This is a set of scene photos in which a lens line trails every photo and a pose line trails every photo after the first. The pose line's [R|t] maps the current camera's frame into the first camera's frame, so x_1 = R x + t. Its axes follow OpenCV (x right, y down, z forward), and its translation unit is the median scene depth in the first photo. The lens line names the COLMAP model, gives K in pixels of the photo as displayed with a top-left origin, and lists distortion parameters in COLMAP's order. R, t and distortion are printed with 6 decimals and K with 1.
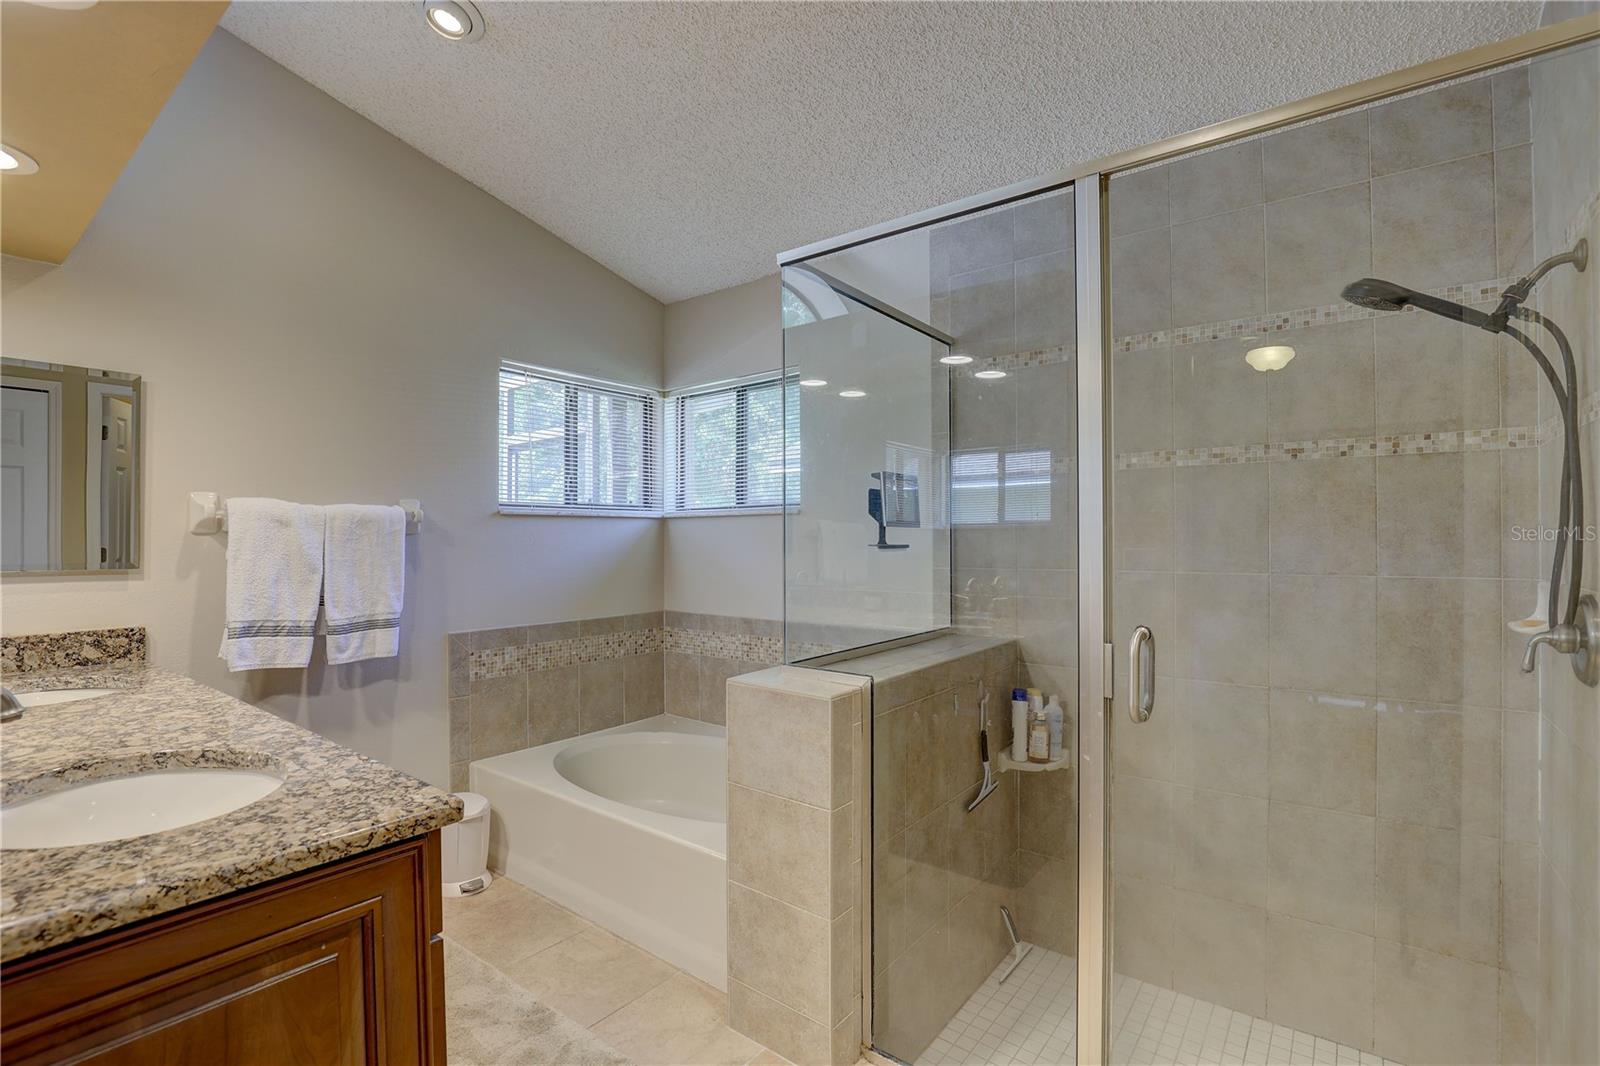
lens RADIAL K [[731.3, 0, 813.1], [0, 731.3, 533.4], [0, 0, 1]] dist [-0.035637, 0.006710]
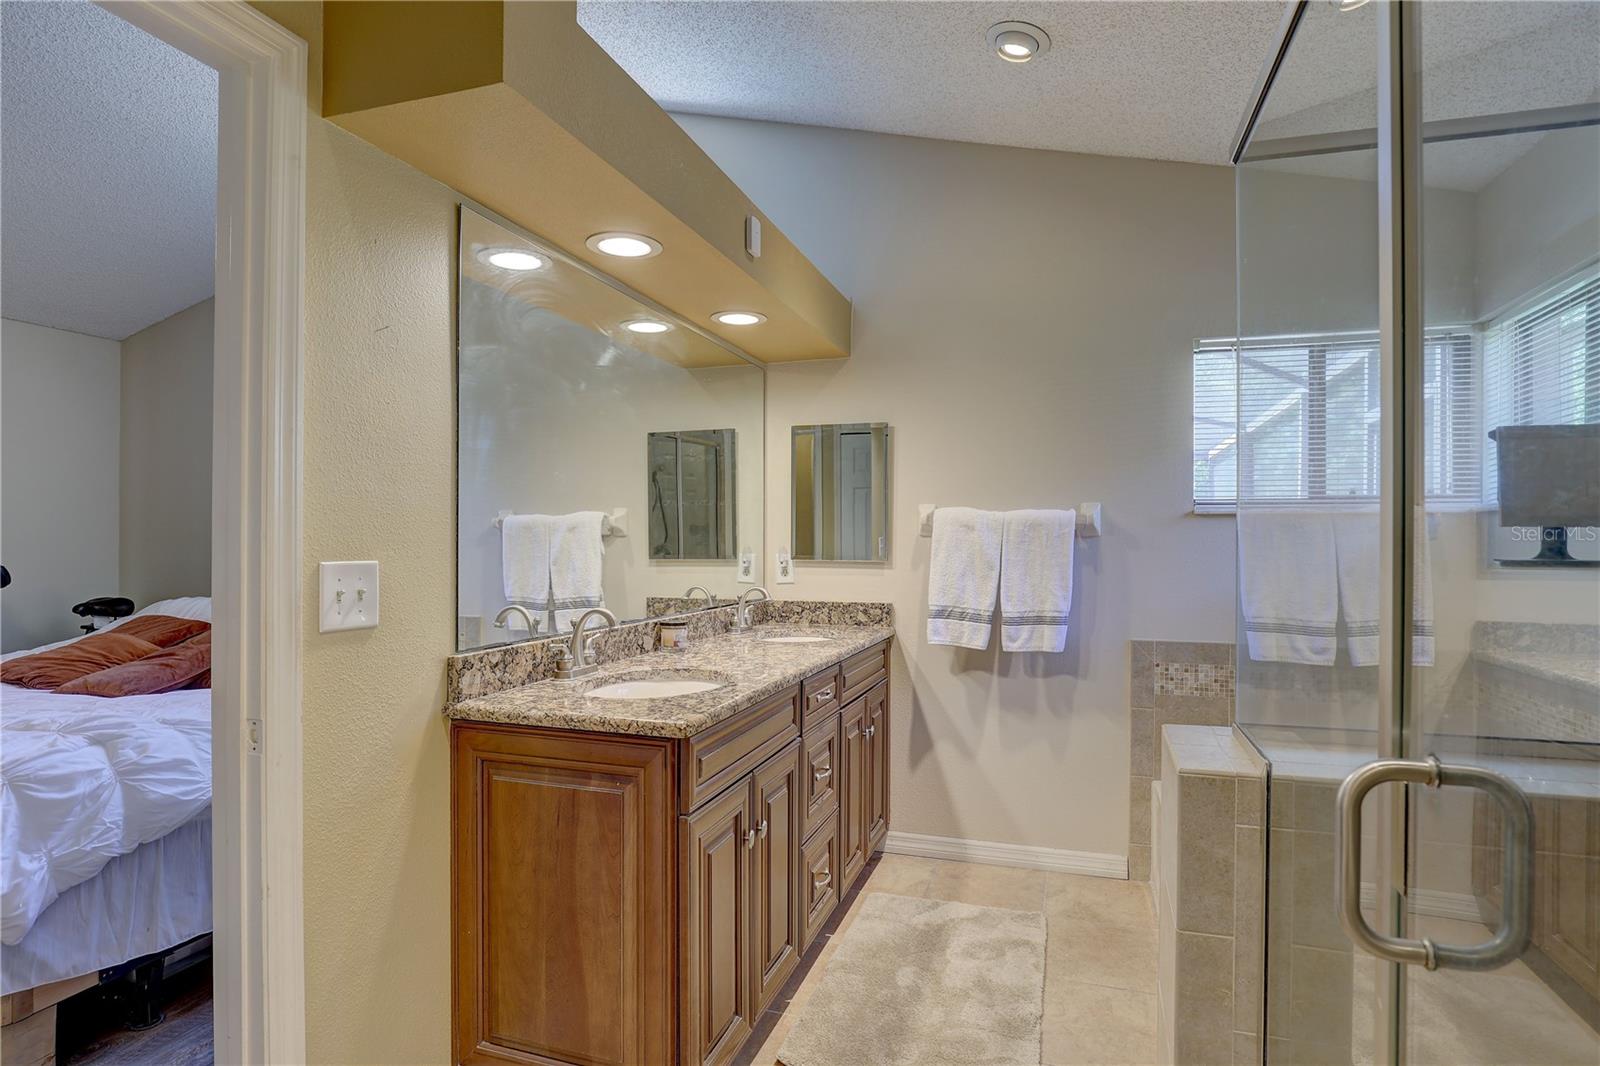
lens RADIAL K [[823.5, 0, 808.8], [0, 823.5, 535.2], [0, 0, 1]] dist [-0.025506, 0.003177]
pose [[0.327320, 0.001321, -0.944913, 0.461613], [0.001921, 0.999996, 0.002063, -0.004468], [0.944912, -0.002490, 0.327316, 0.282431]]
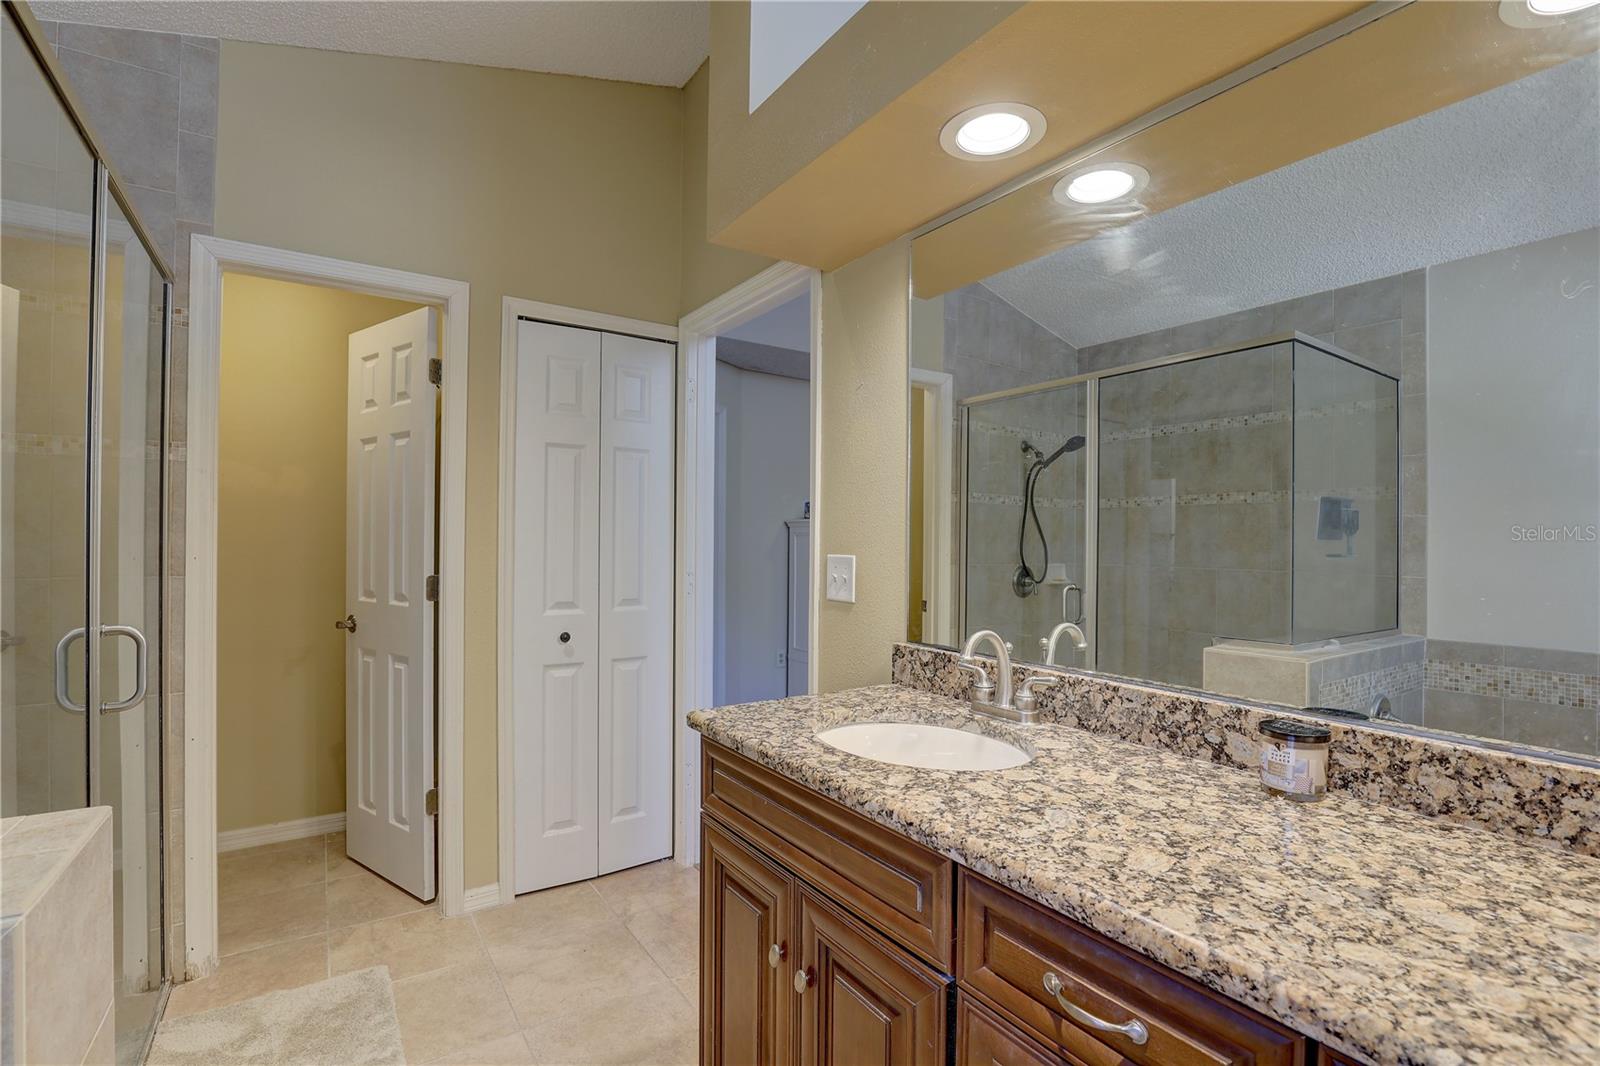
lens RADIAL K [[731.3, 0, 809.7], [0, 731.3, 540.1], [0, 0, 1]] dist [-0.035637, 0.006710]
pose [[-0.949402, -0.001985, 0.314056, -0.493297], [-0.004492, 0.999964, -0.007257, 0.005266], [-0.314030, -0.008300, -0.949377, 0.969679]]
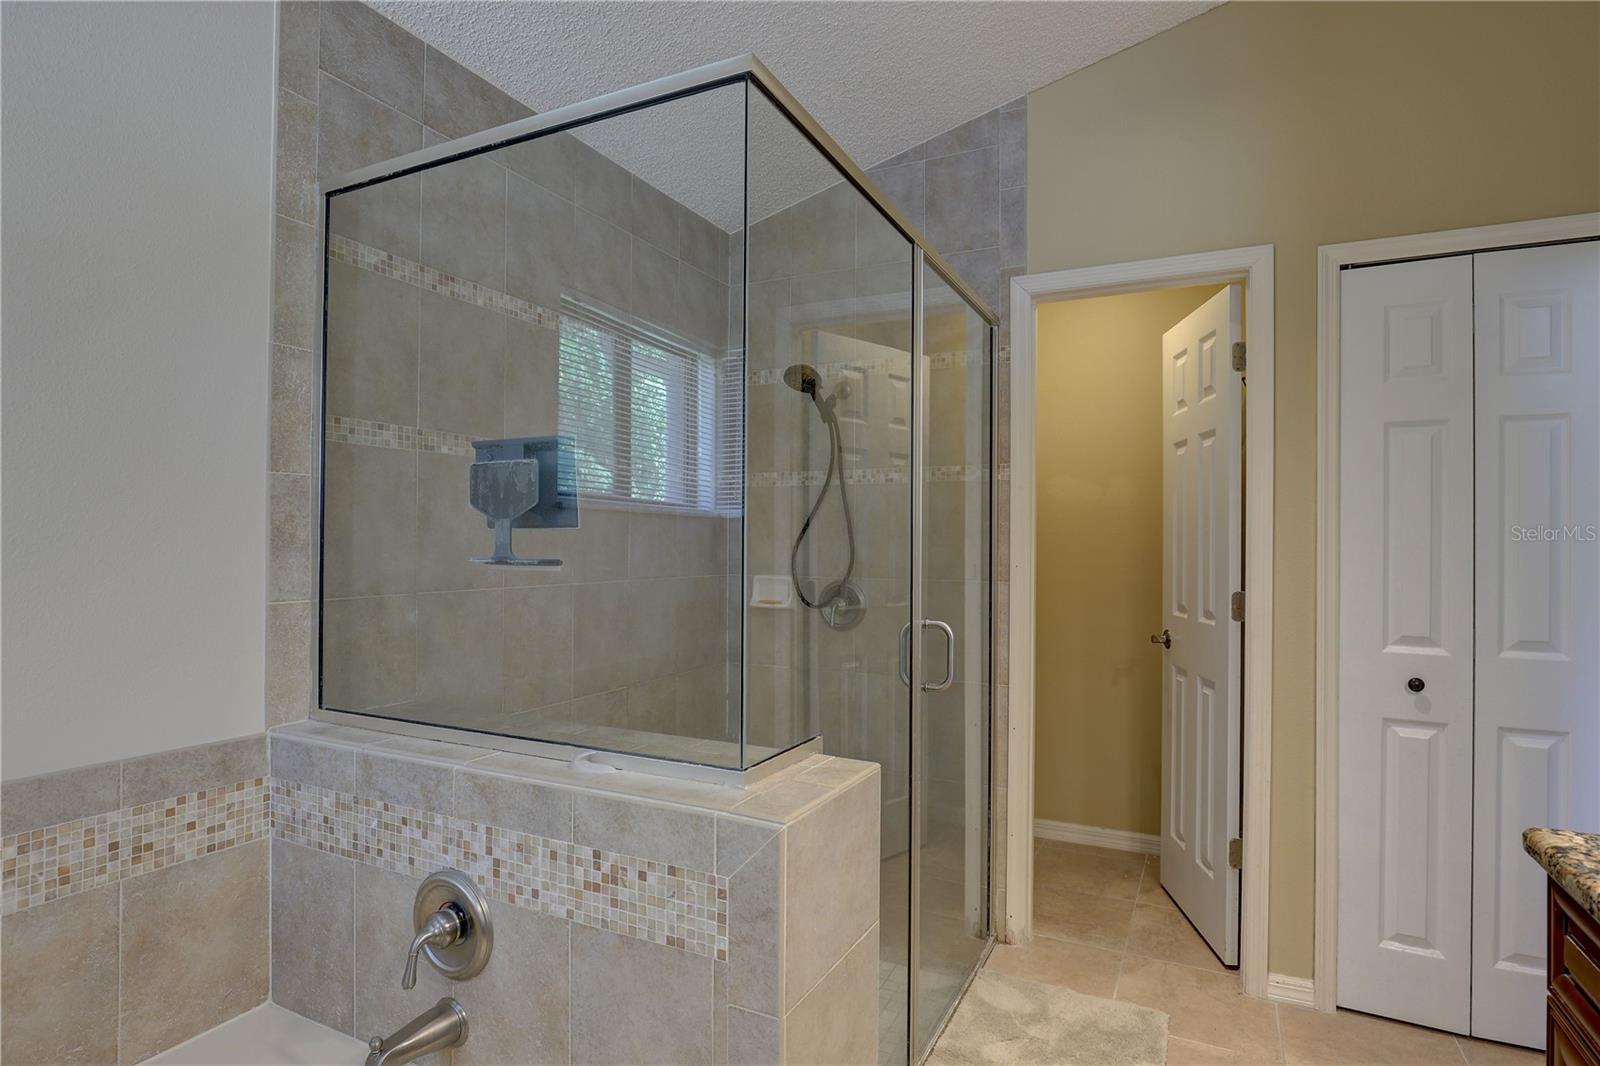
lens RADIAL K [[823.5, 0, 807.1], [0, 823.5, 540.1], [0, 0, 1]] dist [-0.025506, 0.003177]
pose [[-0.190037, 0.007243, 0.981750, -0.552238], [-0.012898, 0.999868, -0.009873, 0.003325], [-0.981692, -0.014539, -0.189918, 0.872880]]
